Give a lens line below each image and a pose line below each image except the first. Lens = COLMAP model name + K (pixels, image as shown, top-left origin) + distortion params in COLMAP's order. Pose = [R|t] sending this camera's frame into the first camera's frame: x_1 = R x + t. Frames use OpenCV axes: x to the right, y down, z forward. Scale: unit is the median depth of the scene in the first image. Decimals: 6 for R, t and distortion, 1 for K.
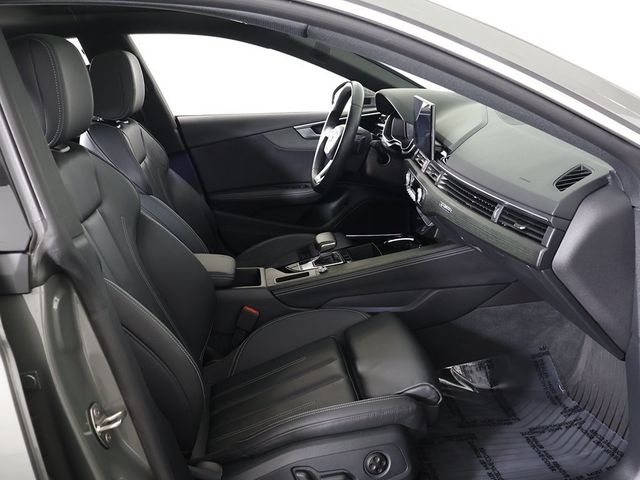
lens RADIAL K [[605.0, 0, 320.0], [0, 605.0, 240.0], [0, 0, 1]] dist [-0.001264, 0.008388]
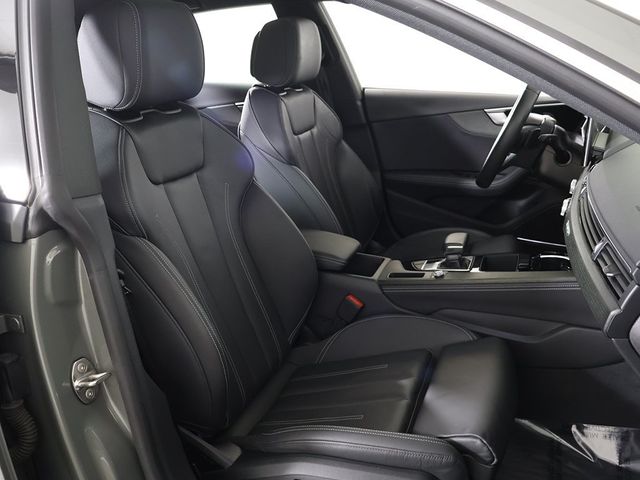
lens RADIAL K [[605.0, 0, 320.0], [0, 605.0, 240.0], [0, 0, 1]] dist [-0.001264, 0.008388]
pose [[0.892711, 0.178059, -0.413958, 0.207345], [-0.160264, 0.984015, 0.077649, -0.040557], [0.421167, -0.002976, 0.906978, 0.125036]]
